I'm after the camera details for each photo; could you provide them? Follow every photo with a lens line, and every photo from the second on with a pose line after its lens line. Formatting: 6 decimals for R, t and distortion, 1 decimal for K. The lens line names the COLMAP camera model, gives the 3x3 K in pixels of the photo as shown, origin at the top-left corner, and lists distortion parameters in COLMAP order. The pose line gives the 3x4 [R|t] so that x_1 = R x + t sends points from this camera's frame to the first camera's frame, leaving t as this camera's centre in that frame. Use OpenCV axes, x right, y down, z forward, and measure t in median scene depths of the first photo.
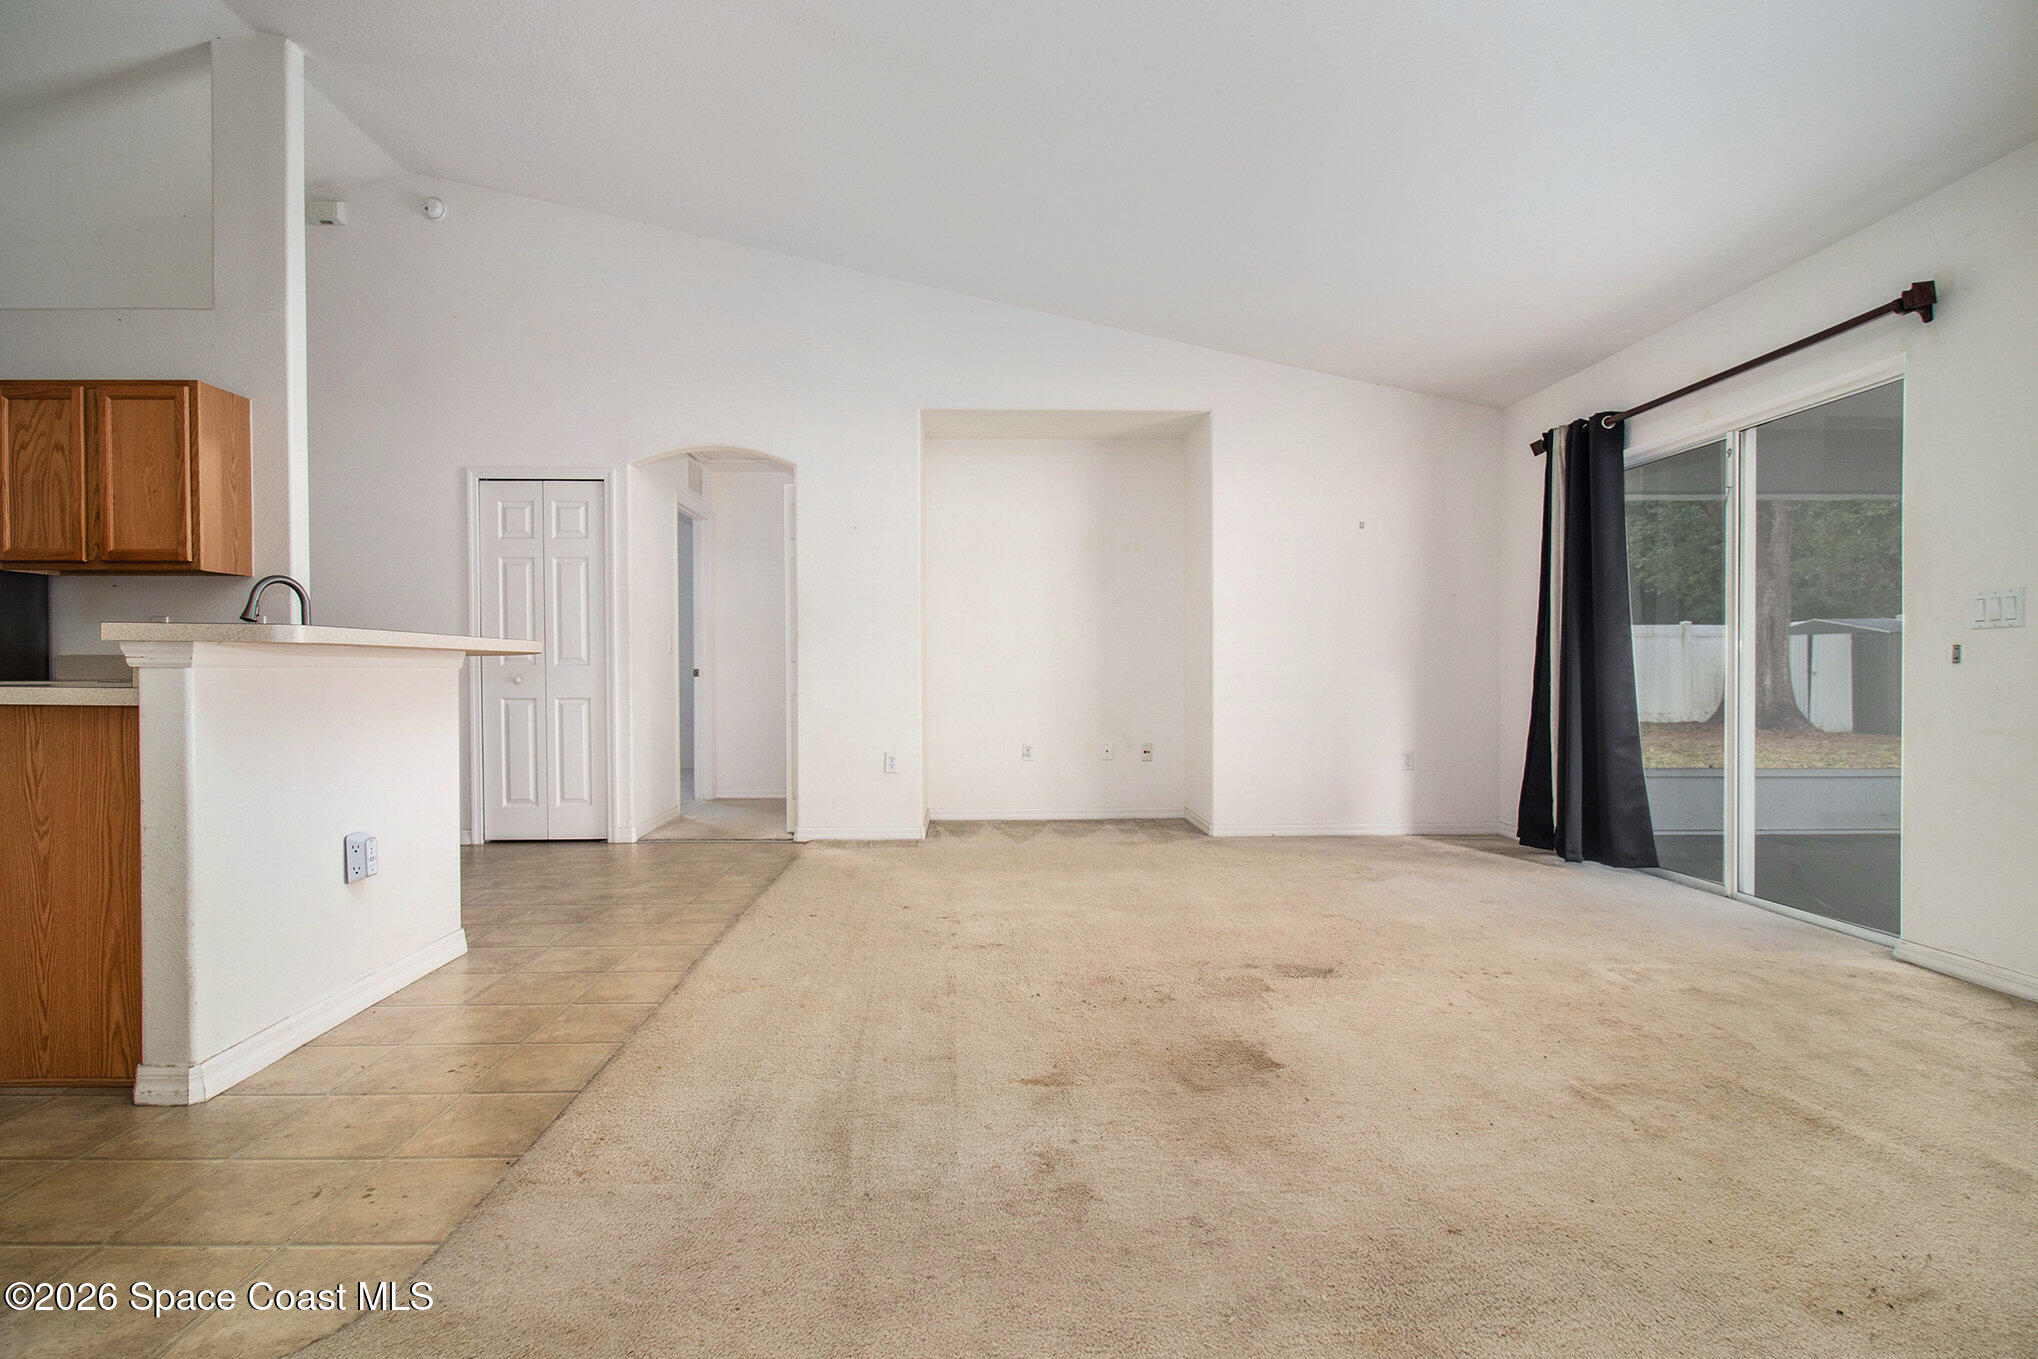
lens RADIAL K [[959.7, 0, 1009.2], [0, 959.7, 683.1], [0, 0, 1]] dist [0.014234, -0.018796]
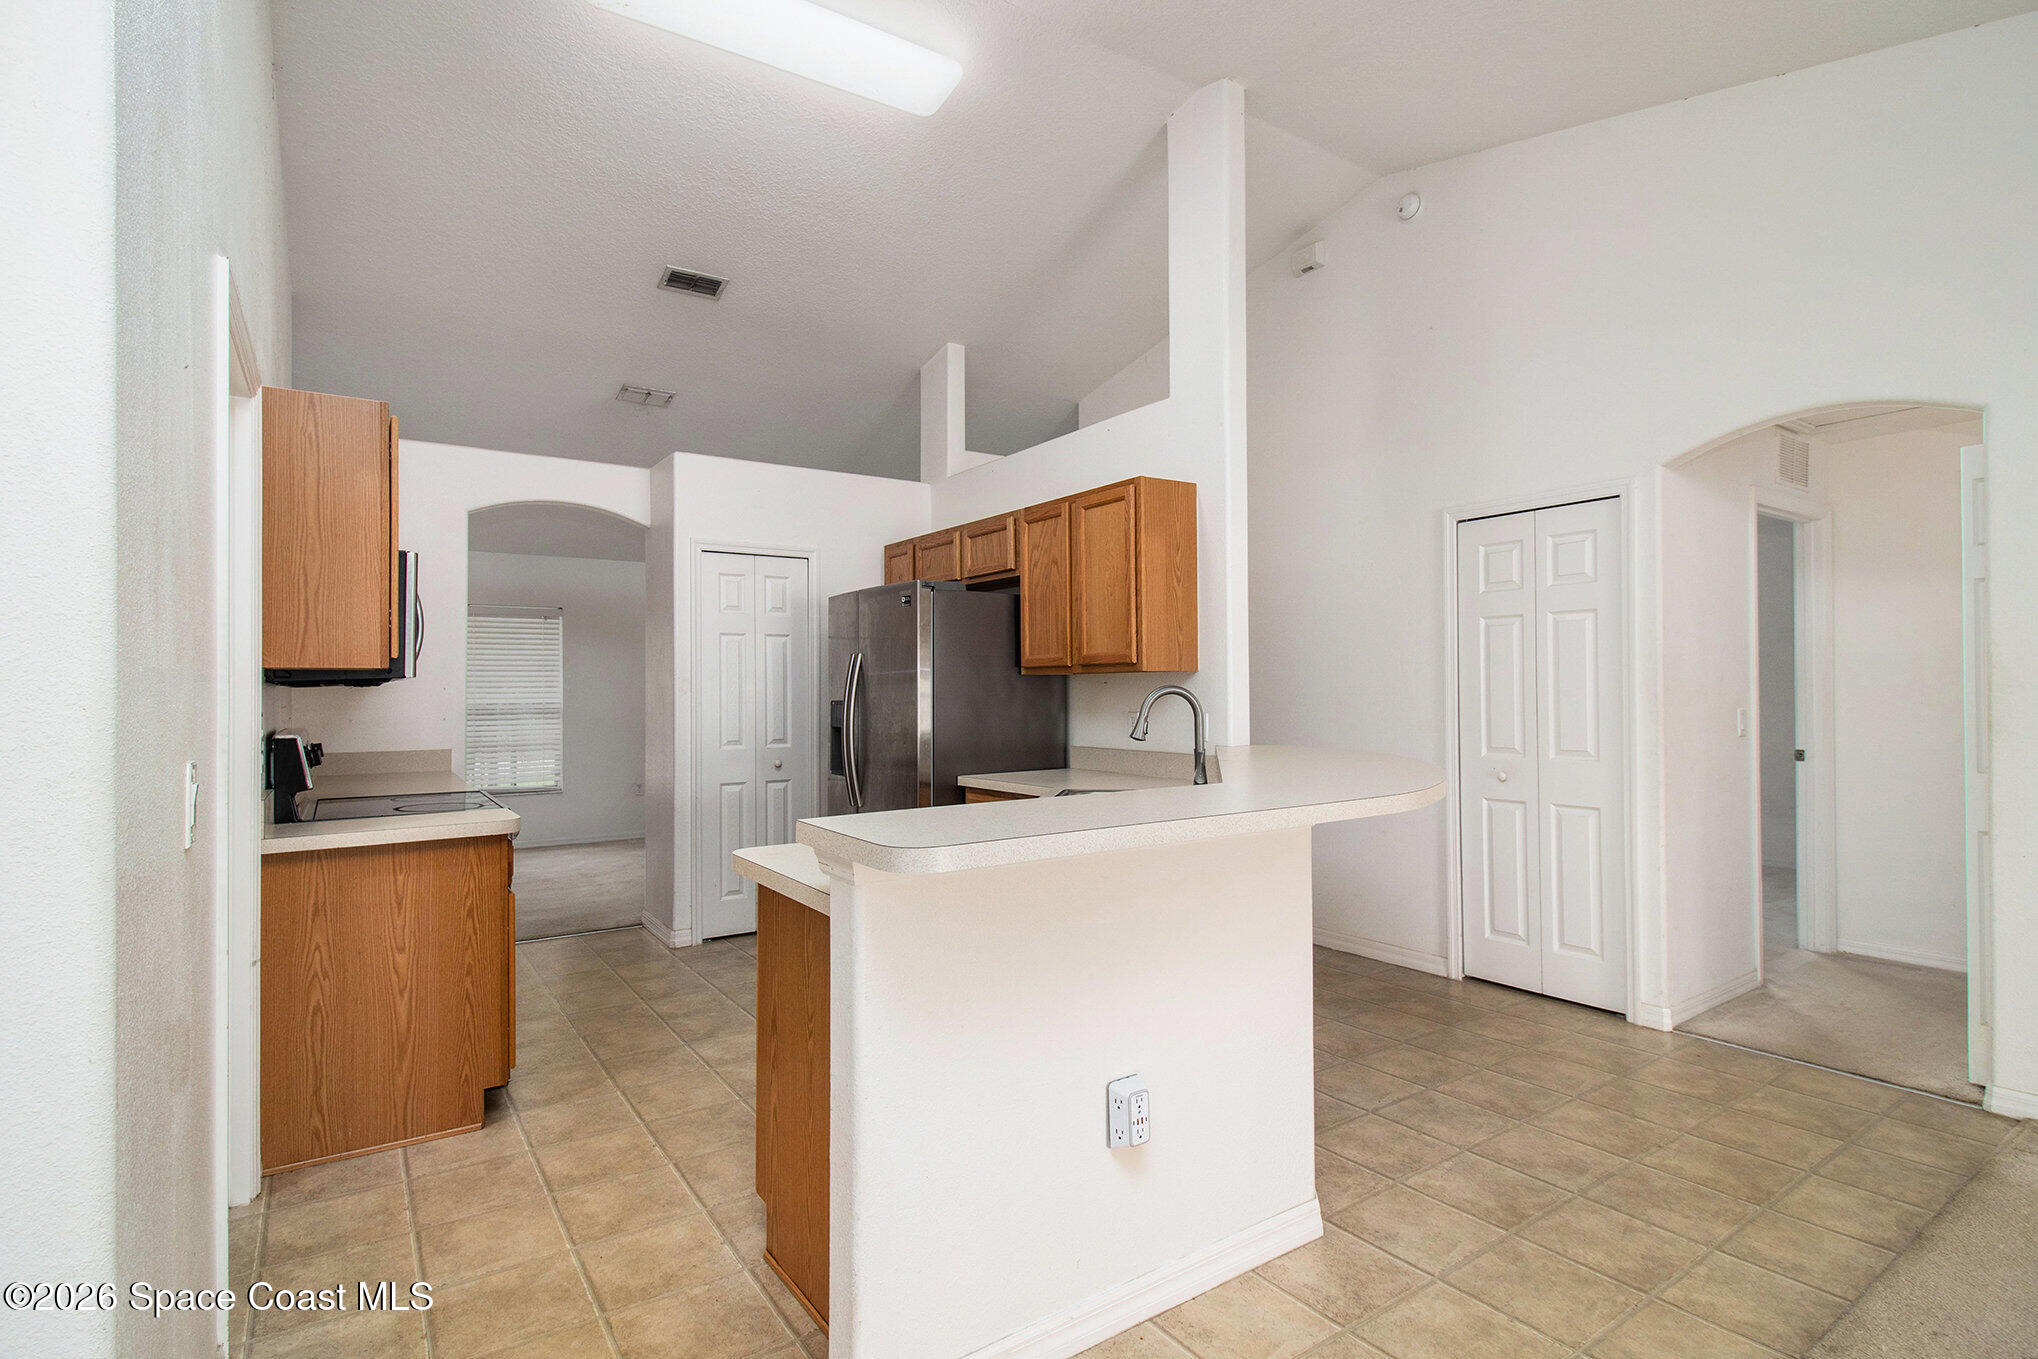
lens RADIAL K [[992.7, 0, 1022.9], [0, 992.7, 700.4], [0, 0, 1]] dist [0.016750, -0.019103]
pose [[0.531489, -0.001106, -0.847064, -0.057795], [-0.004878, 0.999979, -0.004367, -0.078437], [0.847051, 0.006453, 0.531472, 0.344346]]
